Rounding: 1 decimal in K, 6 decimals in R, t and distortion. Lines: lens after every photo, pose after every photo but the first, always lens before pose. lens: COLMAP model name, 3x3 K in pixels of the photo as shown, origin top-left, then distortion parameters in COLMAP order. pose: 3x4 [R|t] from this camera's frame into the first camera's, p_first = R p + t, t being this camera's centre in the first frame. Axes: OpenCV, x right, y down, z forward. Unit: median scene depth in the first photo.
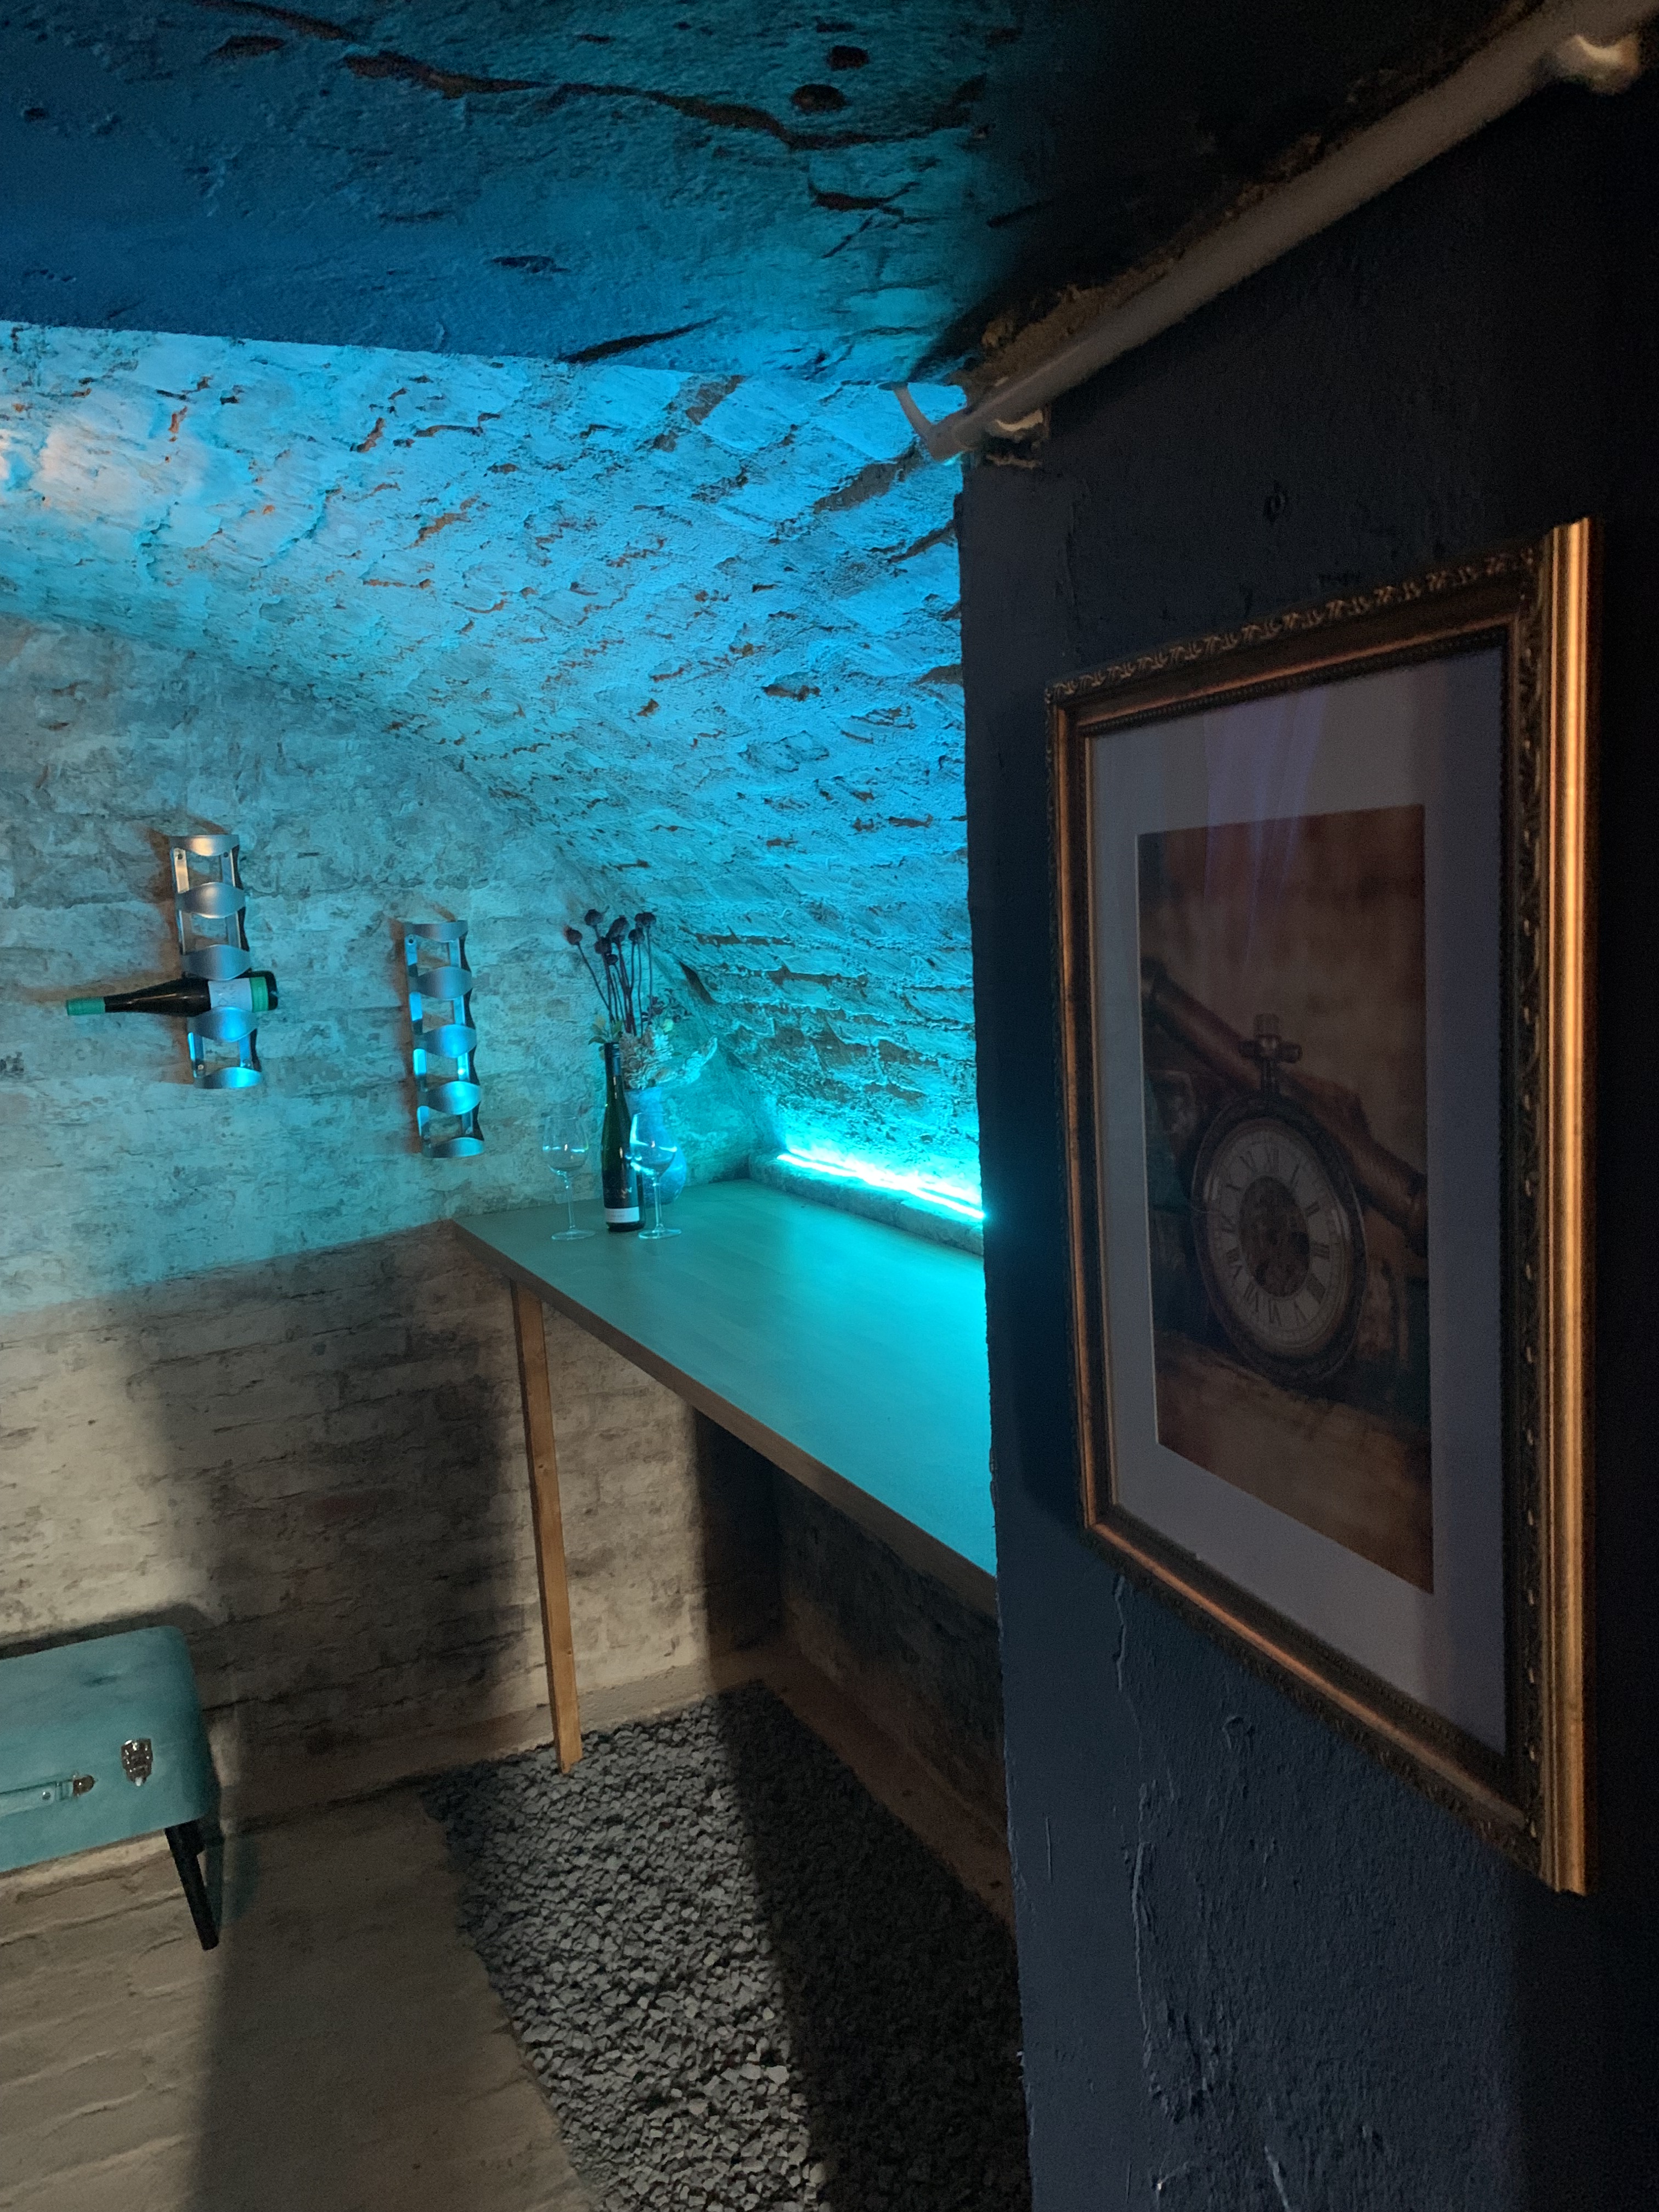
lens RADIAL K [[1735.6, 0, 828.2], [0, 1735.6, 1162.9], [0, 0, 1]] dist [0.006615, -0.045909]
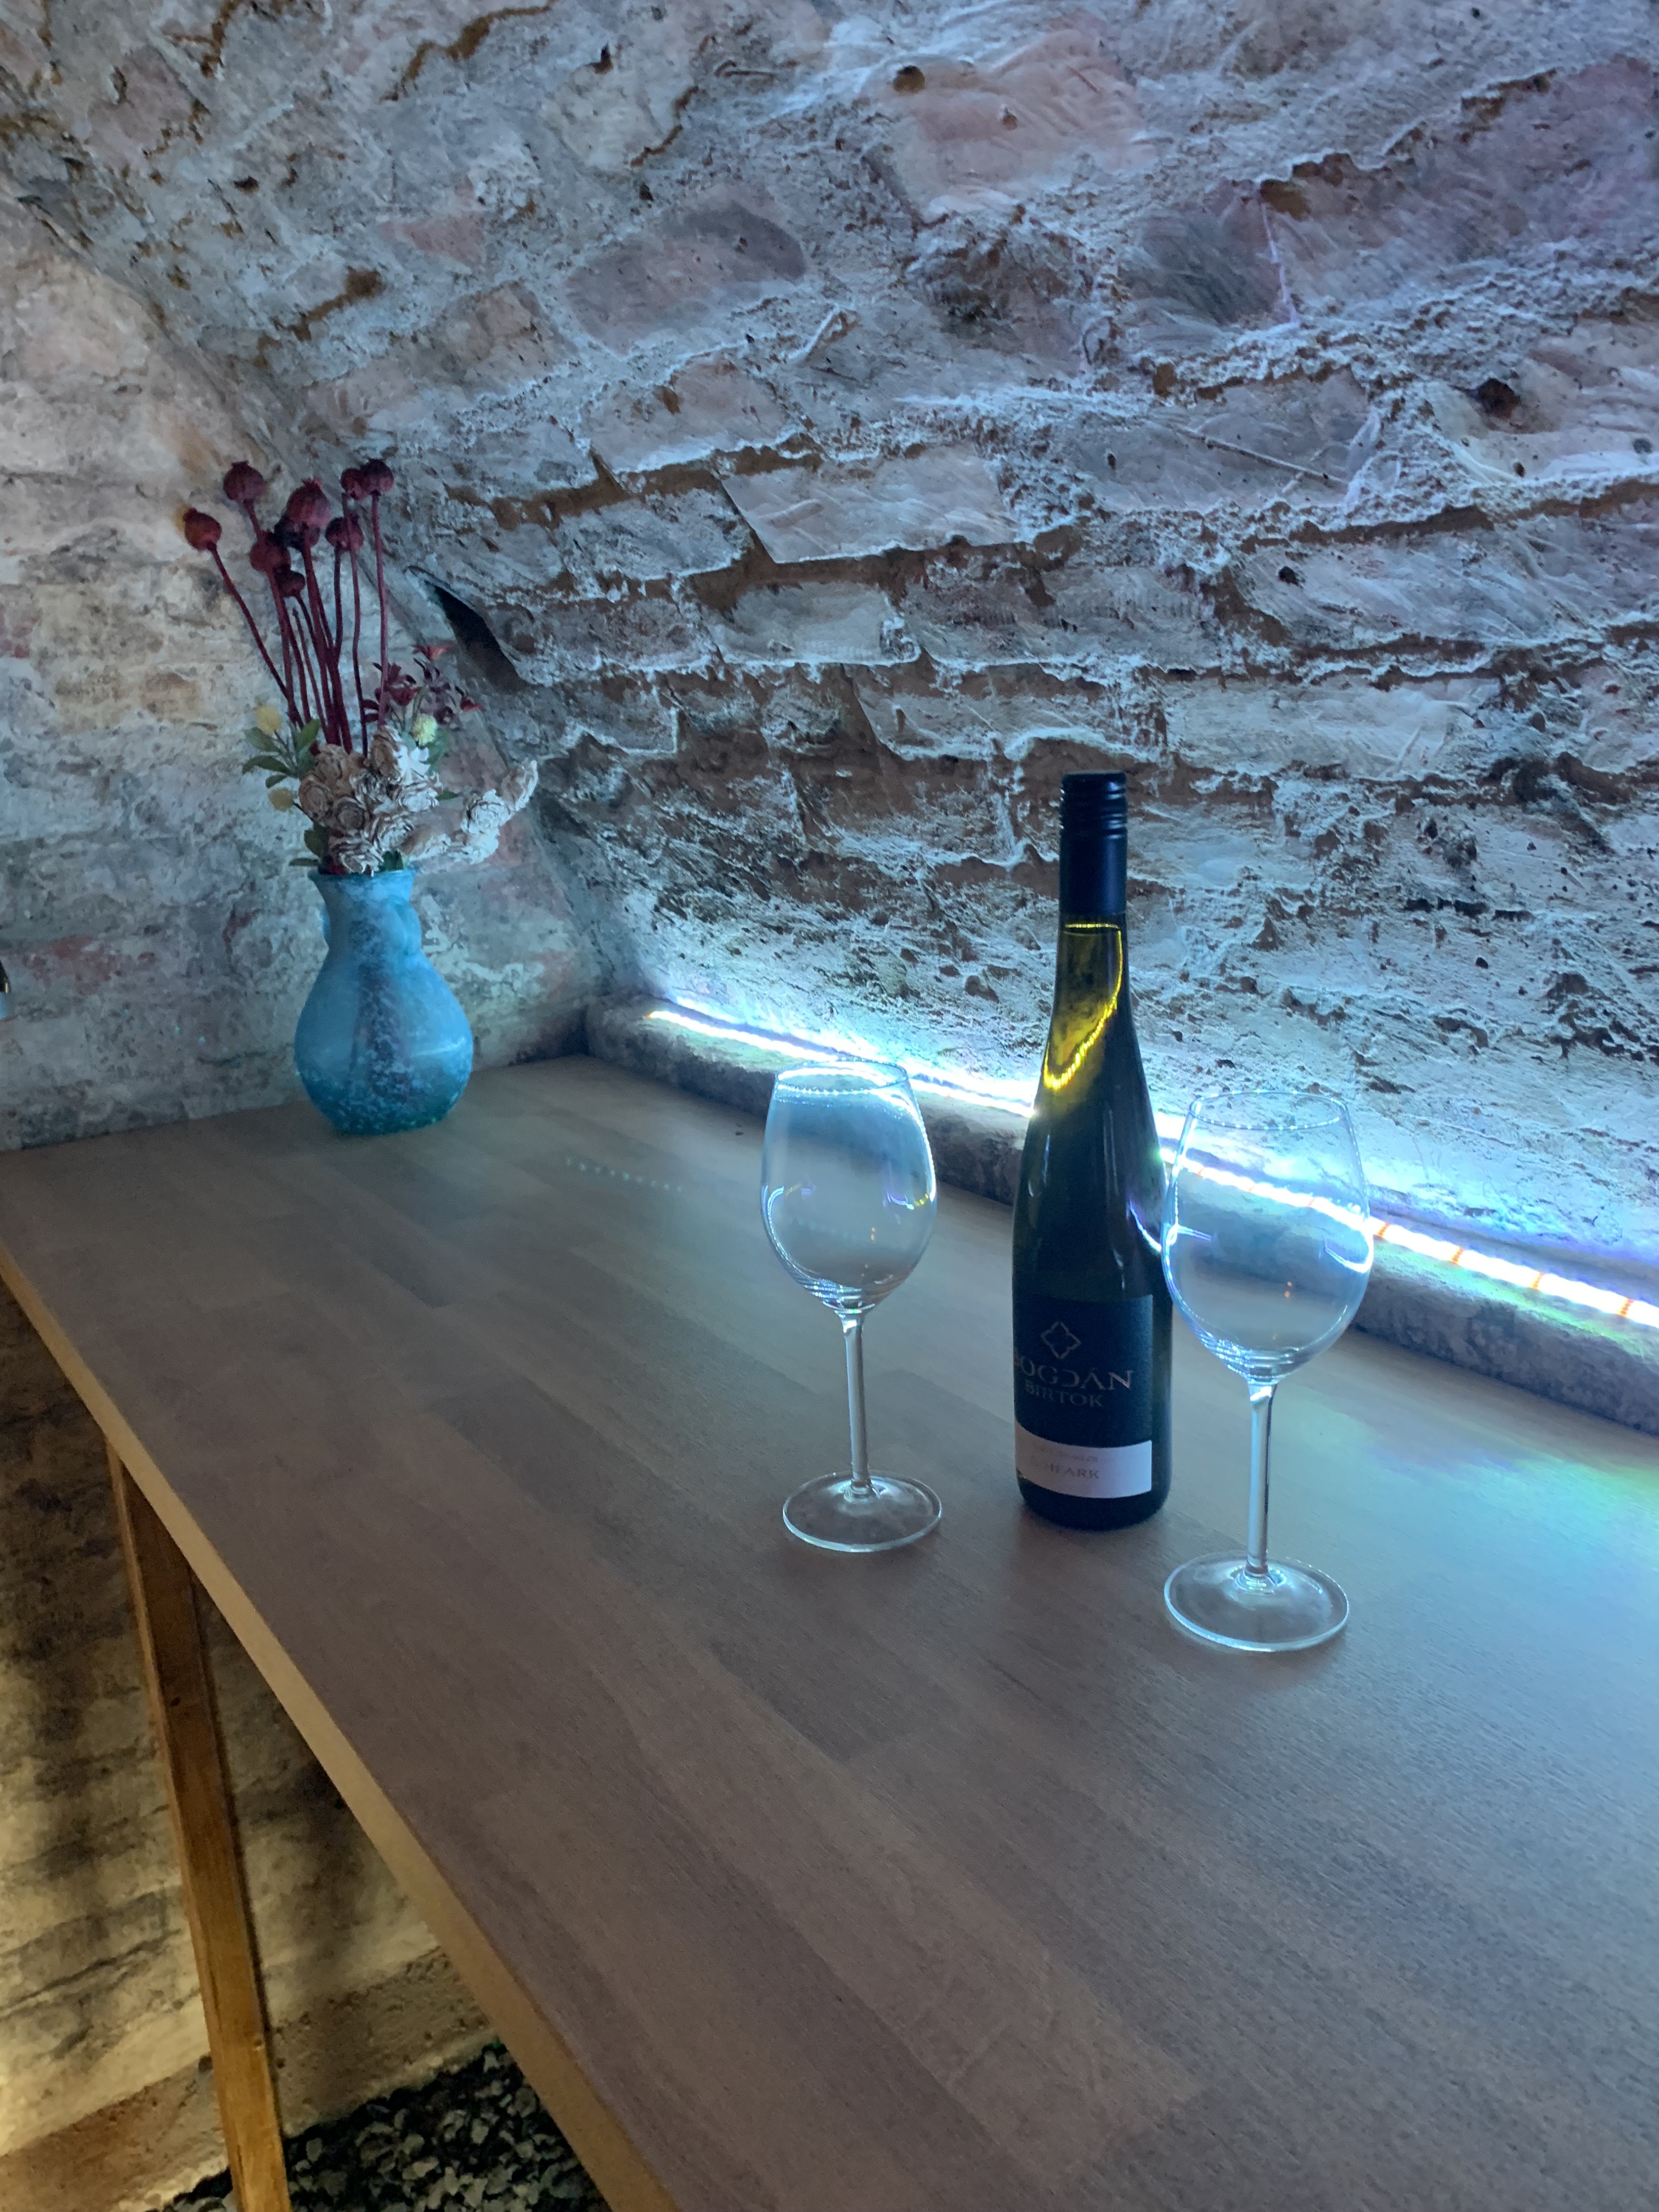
lens RADIAL K [[1735.6, 0, 828.2], [0, 1735.6, 1162.9], [0, 0, 1]] dist [0.006615, -0.045909]
pose [[0.986220, -0.021458, 0.164042, -0.064390], [0.002217, 0.993178, 0.116591, -0.020052], [-0.165424, -0.114620, 0.979539, 0.521145]]
